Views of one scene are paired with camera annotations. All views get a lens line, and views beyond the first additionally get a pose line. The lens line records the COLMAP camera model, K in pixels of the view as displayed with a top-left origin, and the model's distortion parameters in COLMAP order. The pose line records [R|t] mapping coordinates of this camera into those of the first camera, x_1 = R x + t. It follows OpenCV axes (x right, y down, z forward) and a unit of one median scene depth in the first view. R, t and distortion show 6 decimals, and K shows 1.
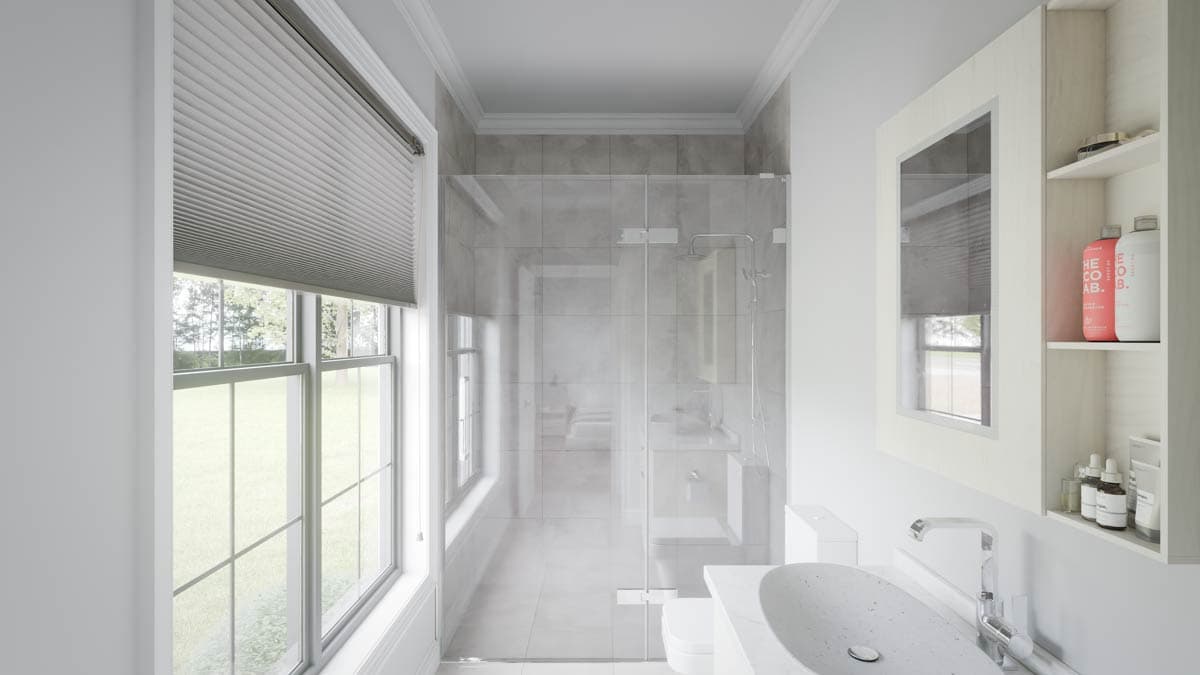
lens RADIAL K [[596.2, 0, 595.7], [0, 596.2, 338.6], [0, 0, 1]] dist [-0.004289, -0.000069]
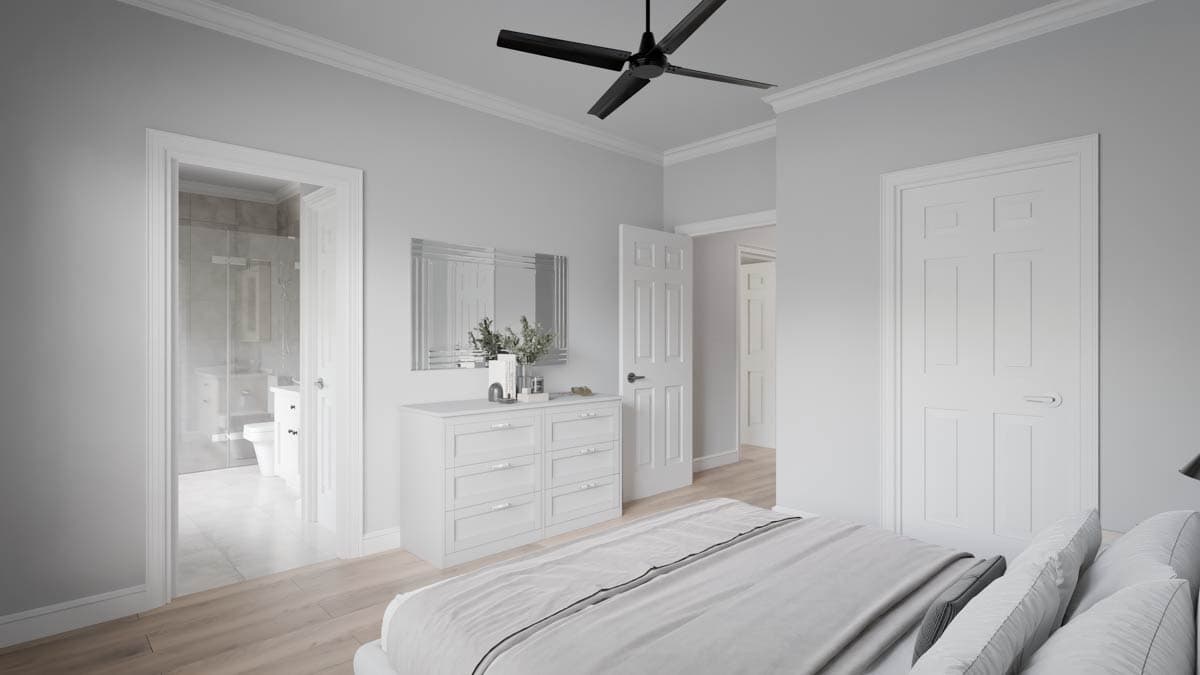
lens RADIAL K [[596.2, 0, 593.0], [0, 596.2, 334.7], [0, 0, 1]] dist [-0.004289, -0.000069]
pose [[0.722557, -0.003770, 0.691301, -0.320338], [-0.000815, 0.999980, 0.006305, 0.049696], [-0.691311, -0.005119, 0.722539, -1.016552]]
